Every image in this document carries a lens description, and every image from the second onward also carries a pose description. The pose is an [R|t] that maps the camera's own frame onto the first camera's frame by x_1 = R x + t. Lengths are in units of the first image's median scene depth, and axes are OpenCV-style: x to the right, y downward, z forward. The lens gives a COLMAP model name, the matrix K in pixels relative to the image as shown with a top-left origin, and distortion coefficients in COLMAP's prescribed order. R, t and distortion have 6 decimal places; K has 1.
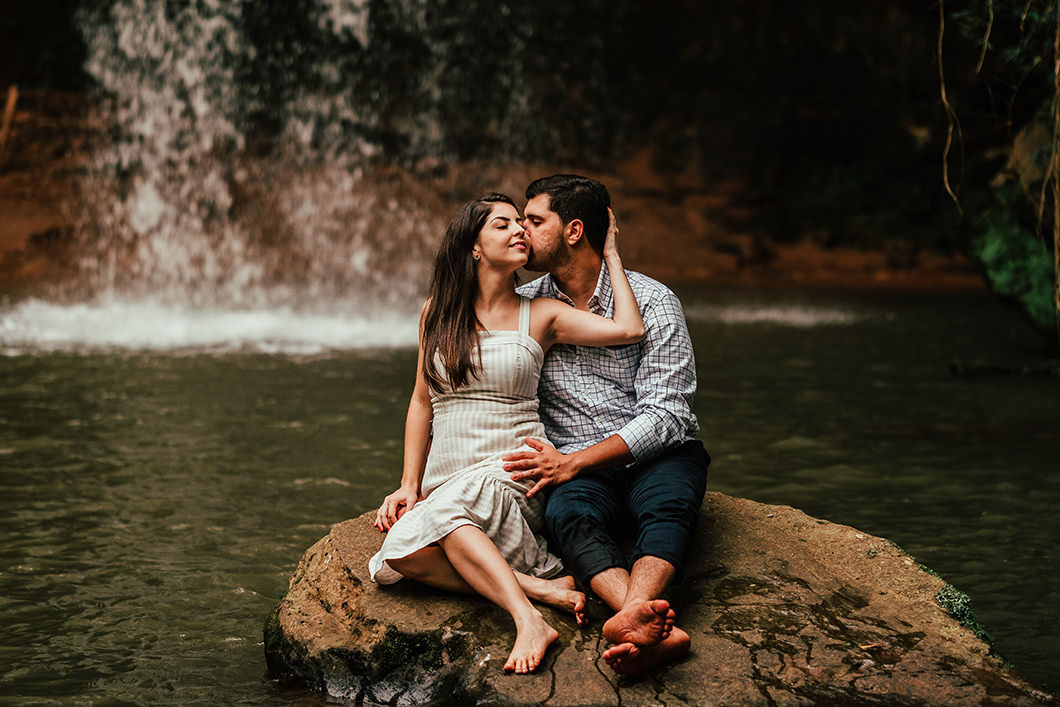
lens RADIAL K [[4028.3, 0, 530.1], [0, 4028.3, 353.7], [0, 0, 1]] dist [0.191566, 0.000000]
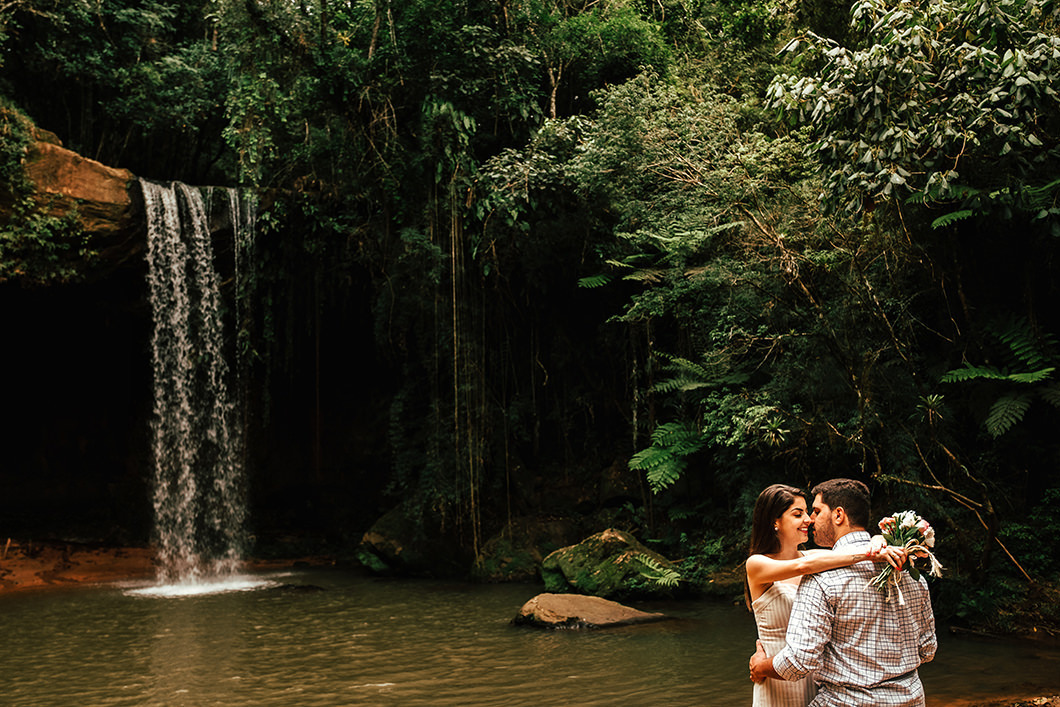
lens RADIAL K [[950.9, 0, 566.1], [0, 950.9, 373.1], [0, 0, 1]] dist [0.013330, -0.002279]
pose [[0.743529, 0.045113, 0.667181, -1.083881], [0.087716, 0.982521, -0.164190, -0.070501], [-0.662926, 0.180603, 0.726575, -0.240224]]
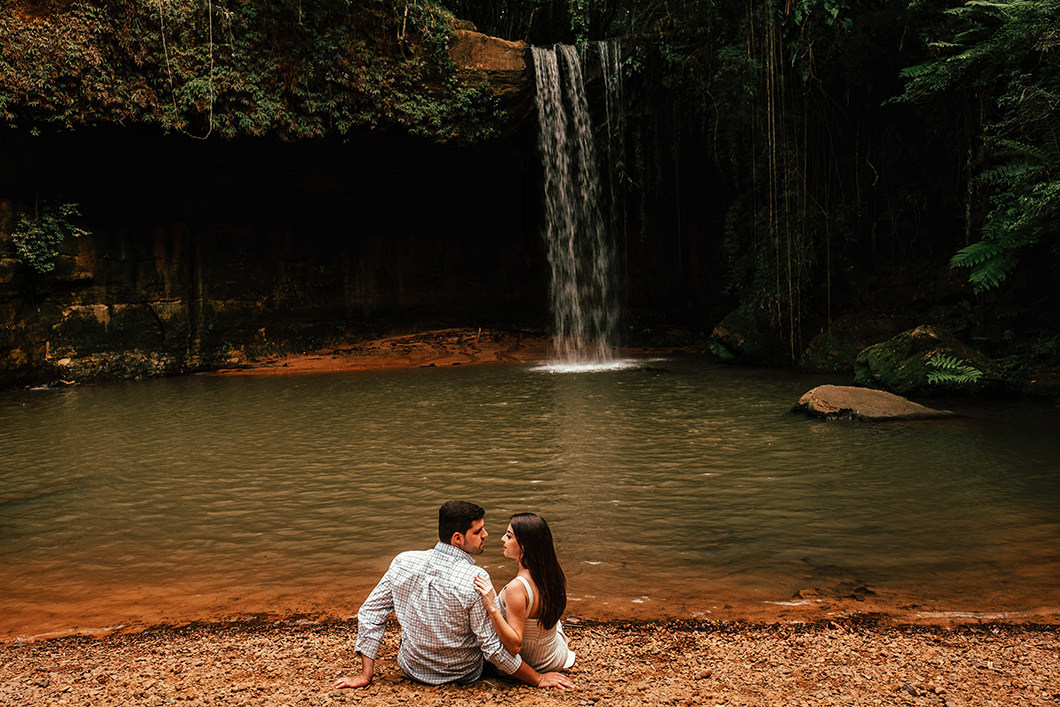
lens RADIAL K [[759.5, 0, 525.3], [0, 759.5, 356.5], [0, 0, 1]] dist [-0.007809, -0.000782]
pose [[0.983707, -0.060180, 0.169410, -0.760433], [0.062151, 0.998047, -0.006347, -0.045967], [-0.168697, 0.016773, 0.985525, -0.211742]]
